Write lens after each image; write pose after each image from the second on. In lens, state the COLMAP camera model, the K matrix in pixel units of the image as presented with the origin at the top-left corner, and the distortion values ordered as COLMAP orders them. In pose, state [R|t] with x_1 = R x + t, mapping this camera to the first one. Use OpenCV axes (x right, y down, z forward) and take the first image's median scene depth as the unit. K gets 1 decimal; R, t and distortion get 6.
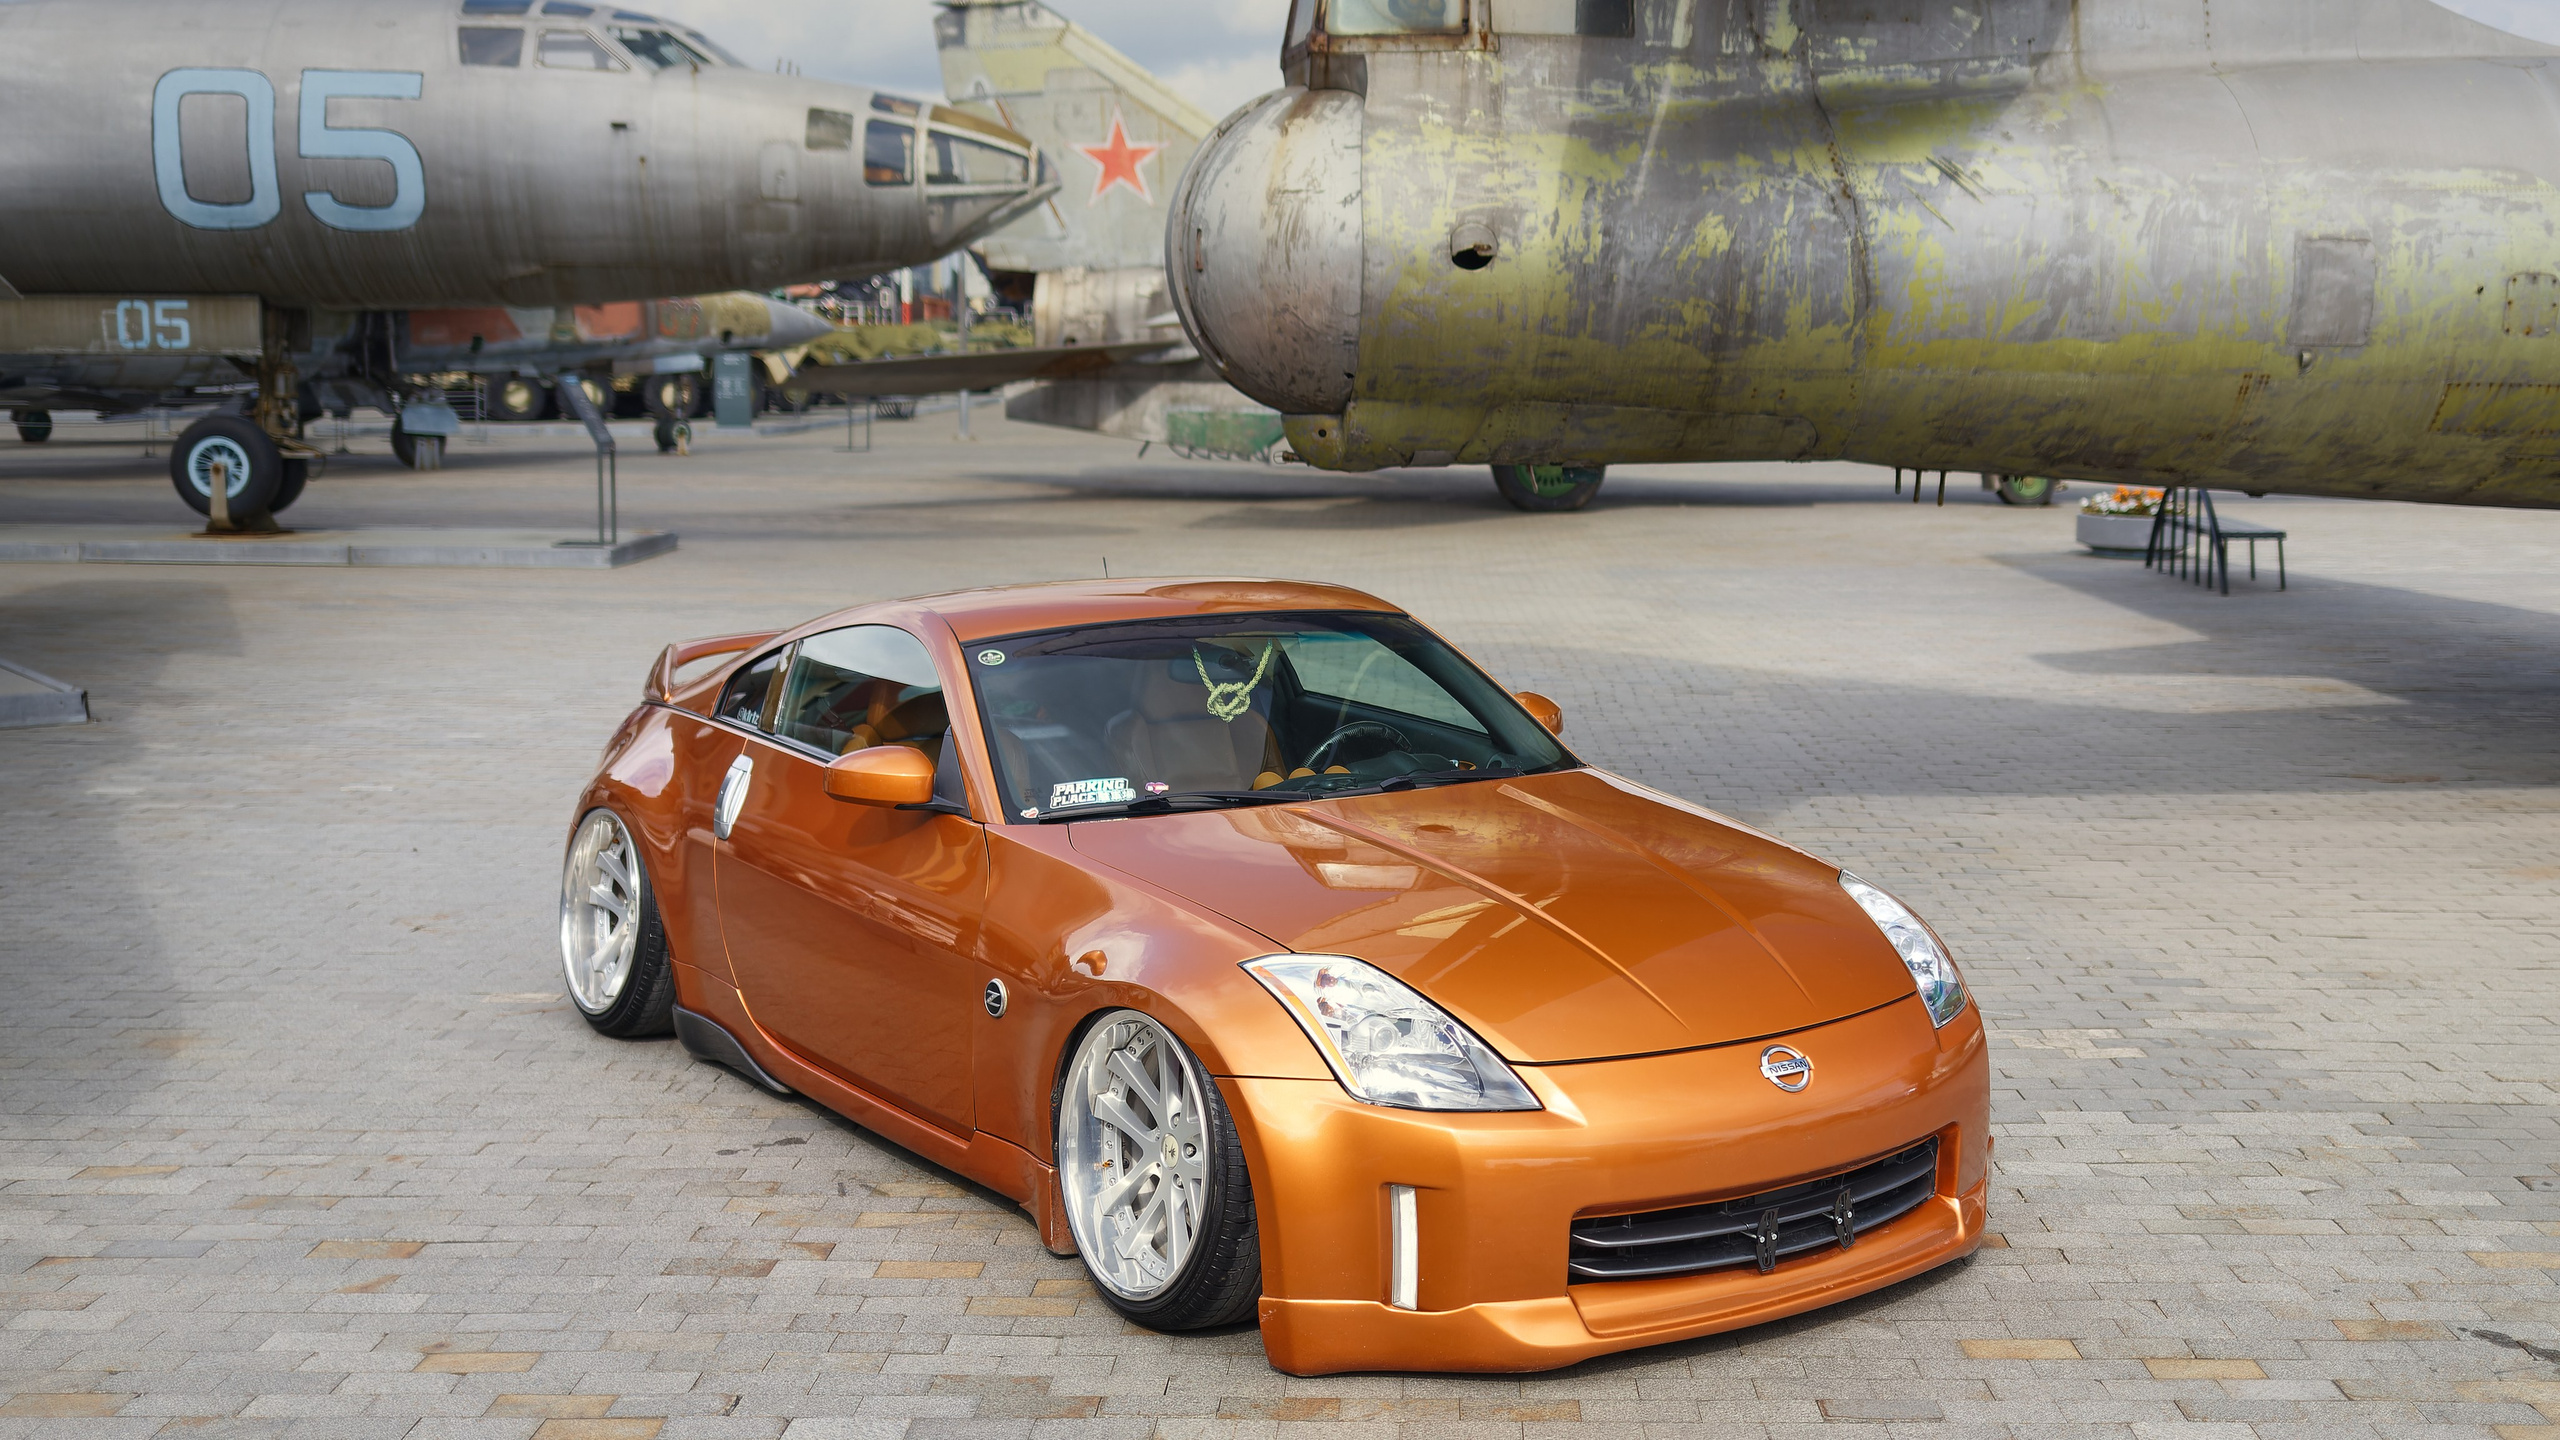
lens RADIAL K [[2884.4, 0, 1467.1], [0, 2884.4, 759.7], [0, 0, 1]] dist [0.000066, 0.011513]
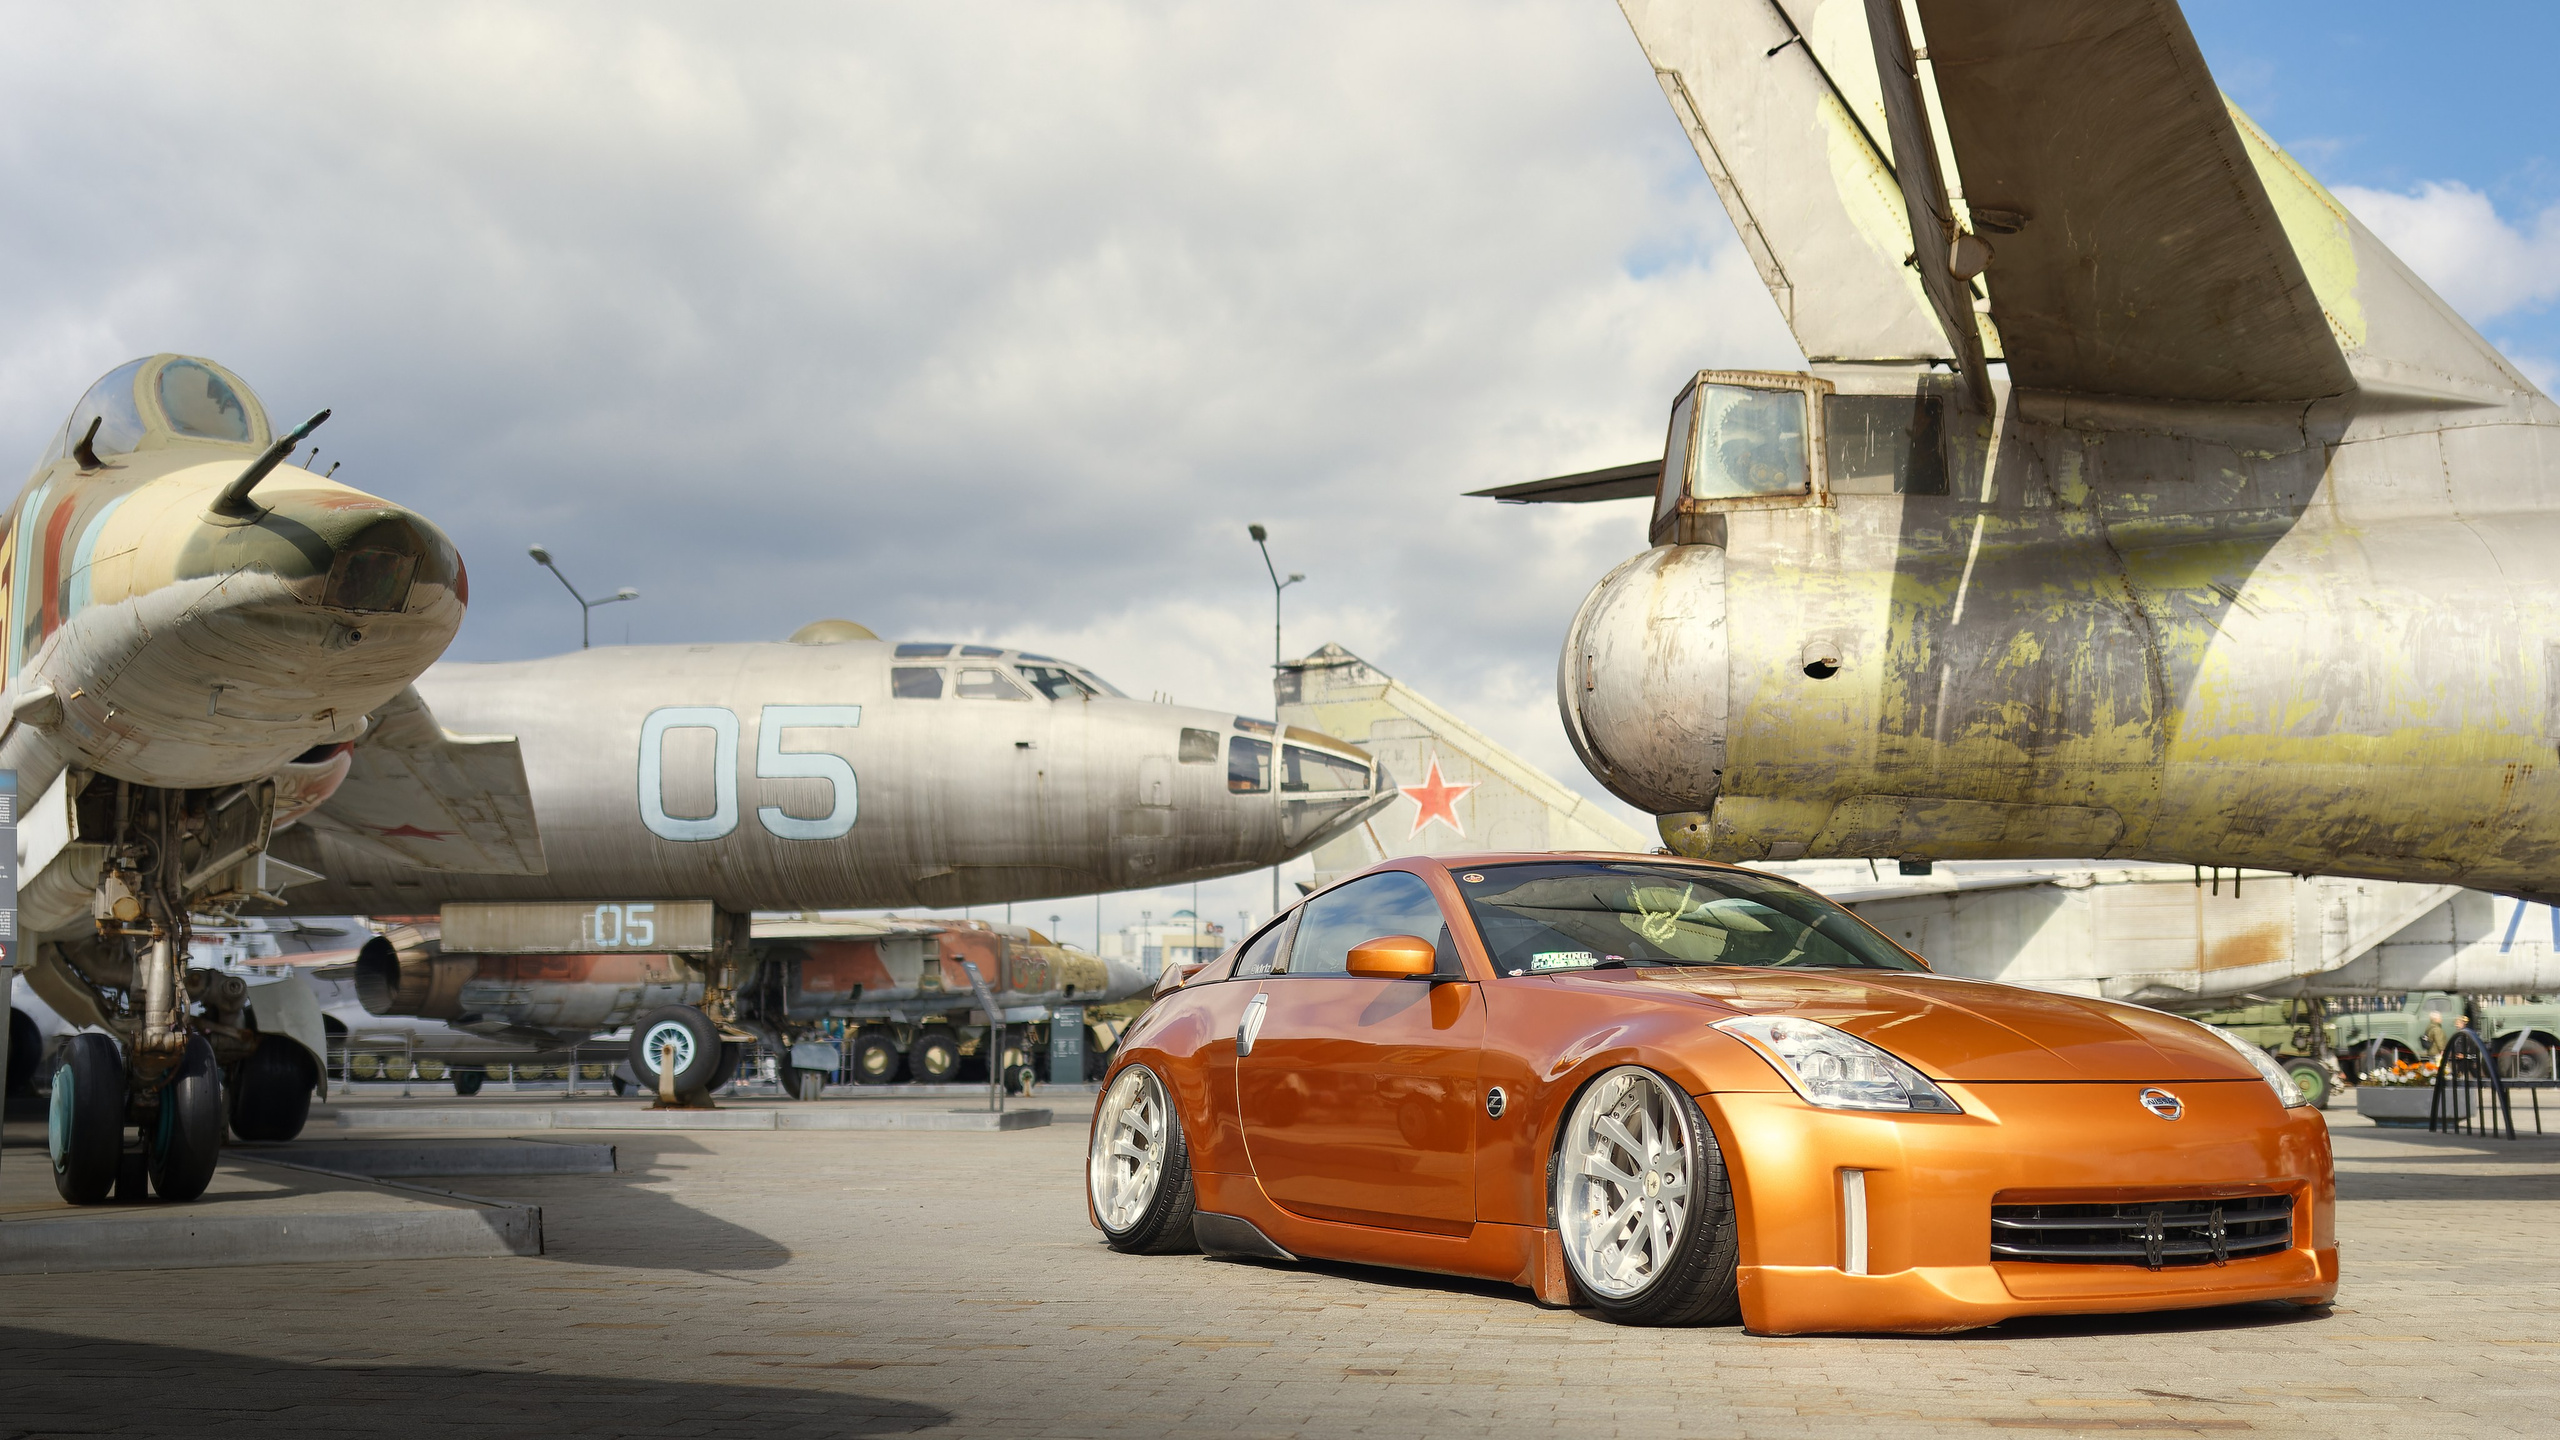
lens RADIAL K [[2727.9, 0, 1353.2], [0, 2727.9, 770.9], [0, 0, 1]] dist [0.008287, -0.025137]
pose [[0.990176, -0.024985, -0.137576, -0.033833], [-0.007602, 0.972832, -0.231387, 0.123943], [0.139620, 0.230160, 0.963085, -0.100193]]
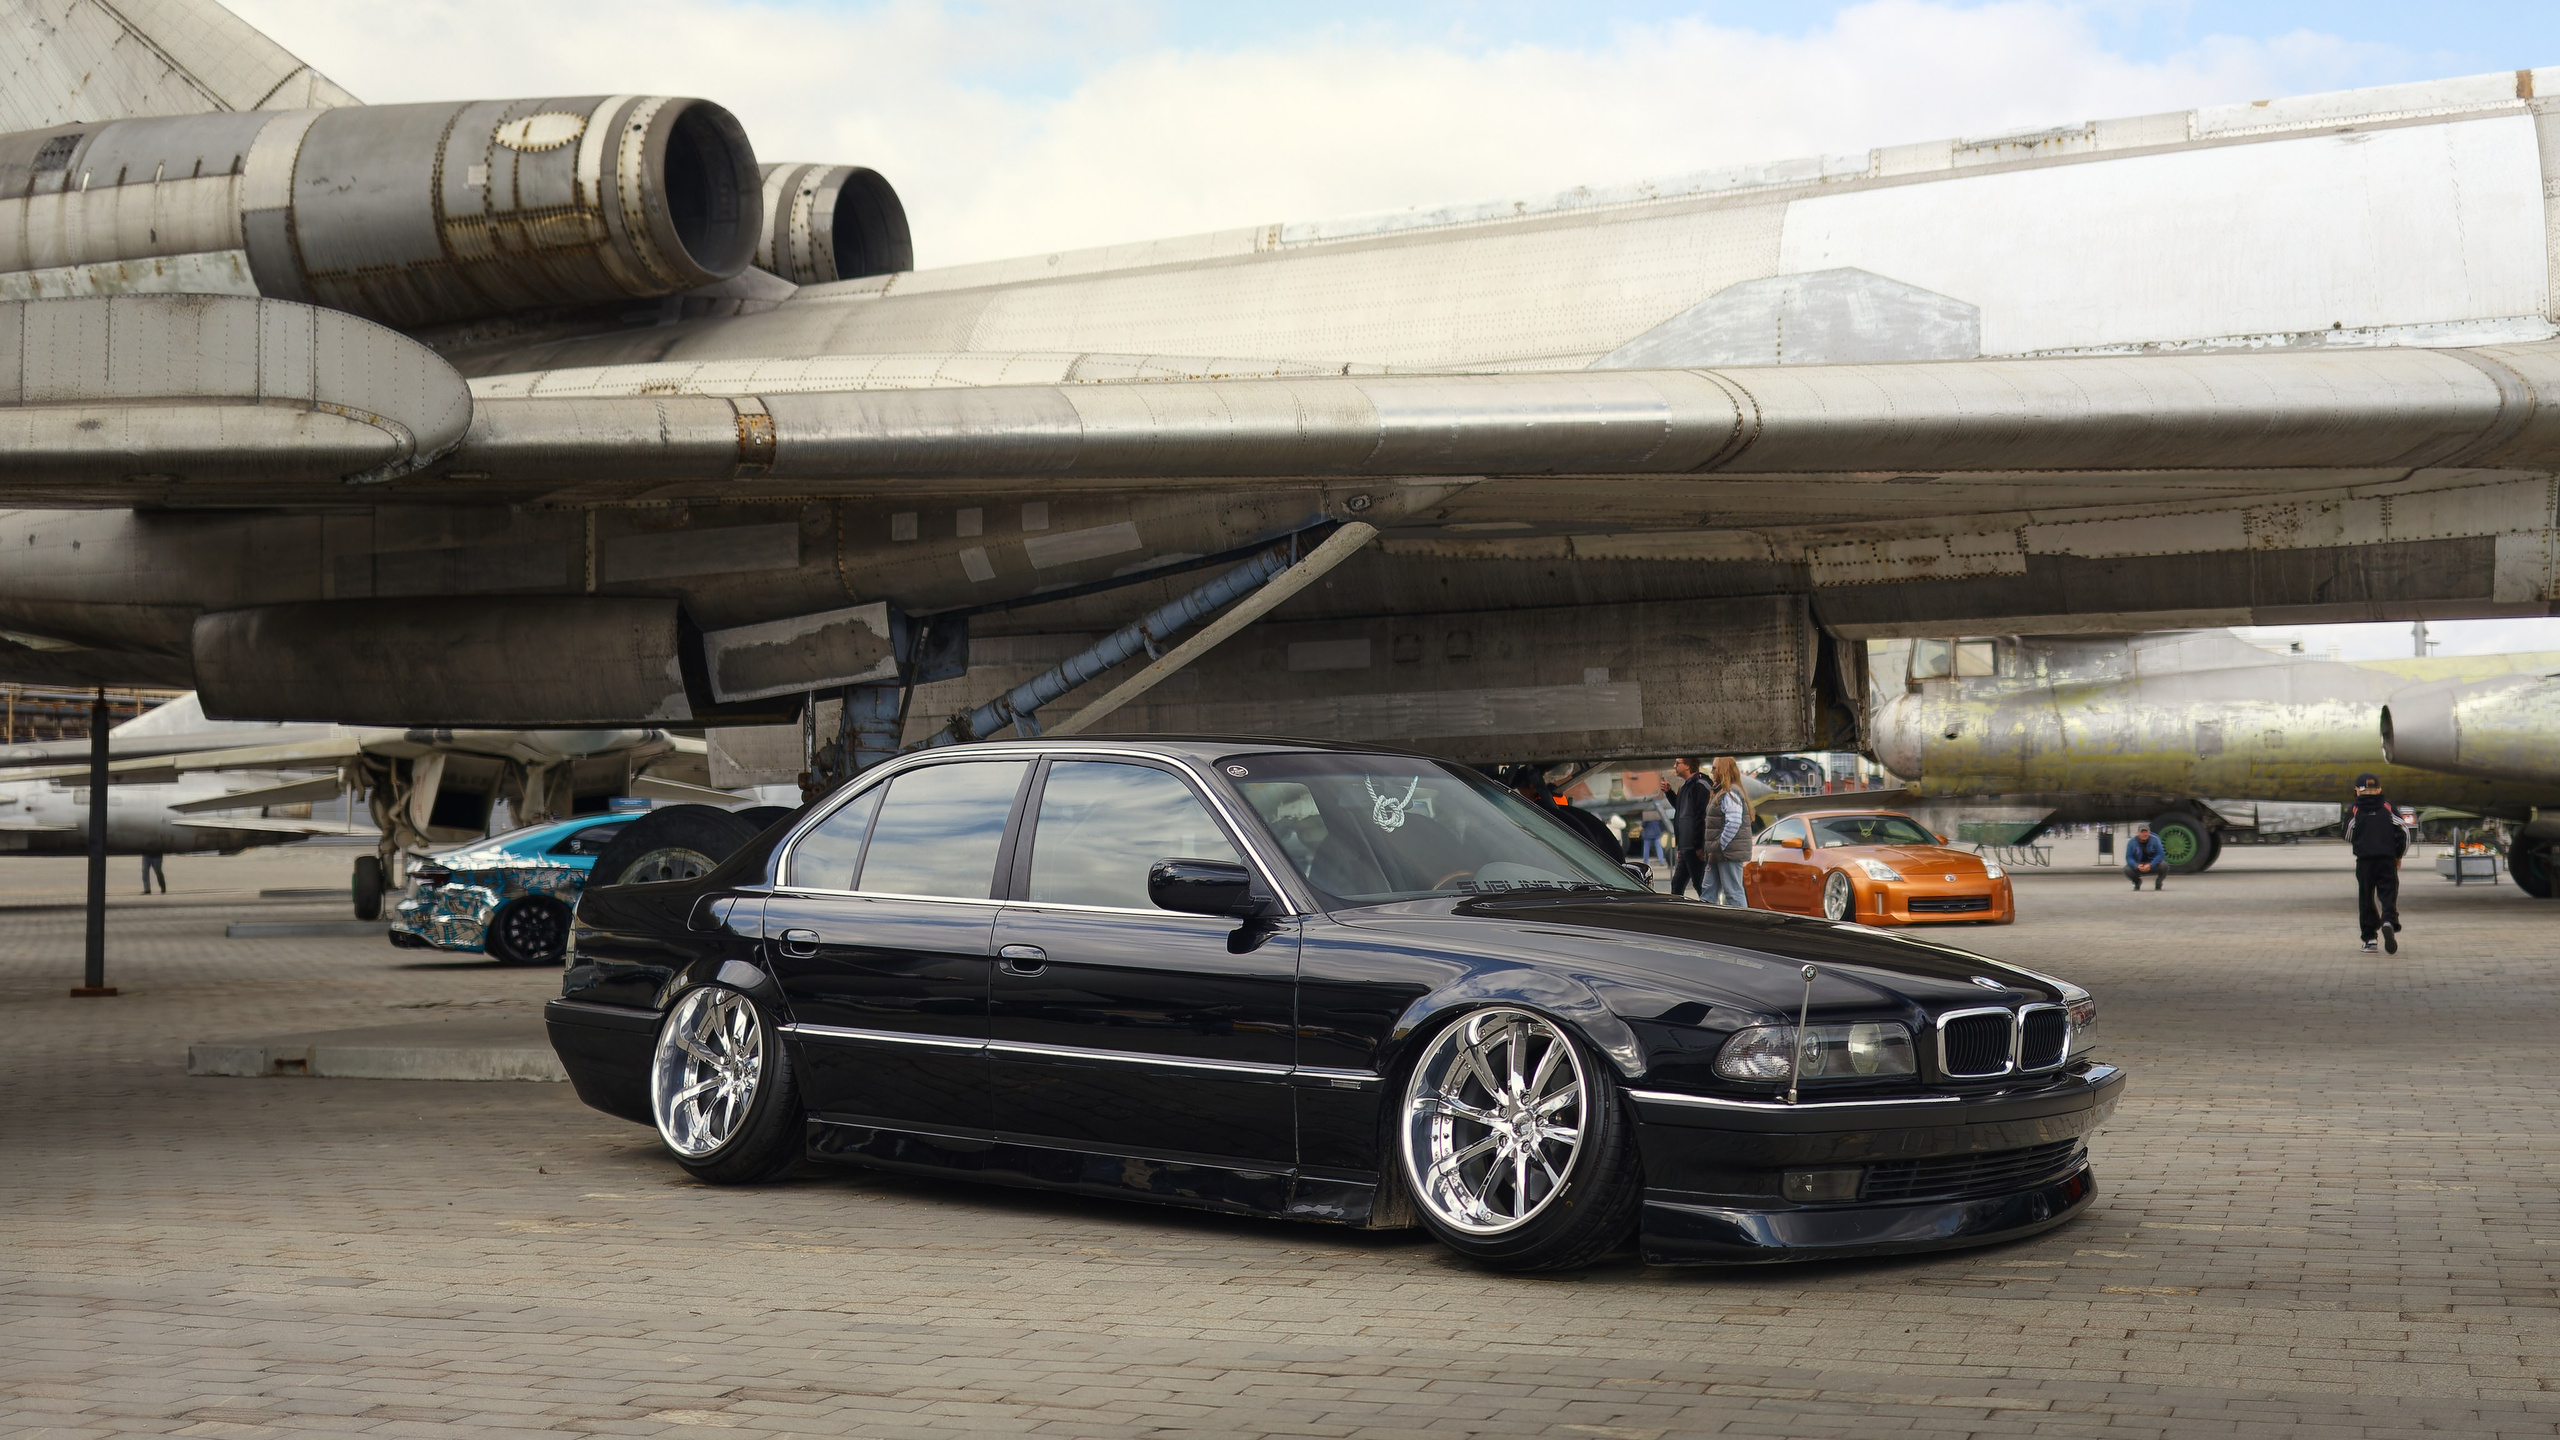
lens RADIAL K [[2815.3, 0, 1528.9], [0, 2815.3, 743.9], [0, 0, 1]] dist [-0.001790, -0.003413]
pose [[0.955884, -0.031313, -0.292069, 0.515913], [-0.018950, 0.985657, -0.167694, 0.433092], [0.293131, 0.165830, 0.941581, -2.450347]]
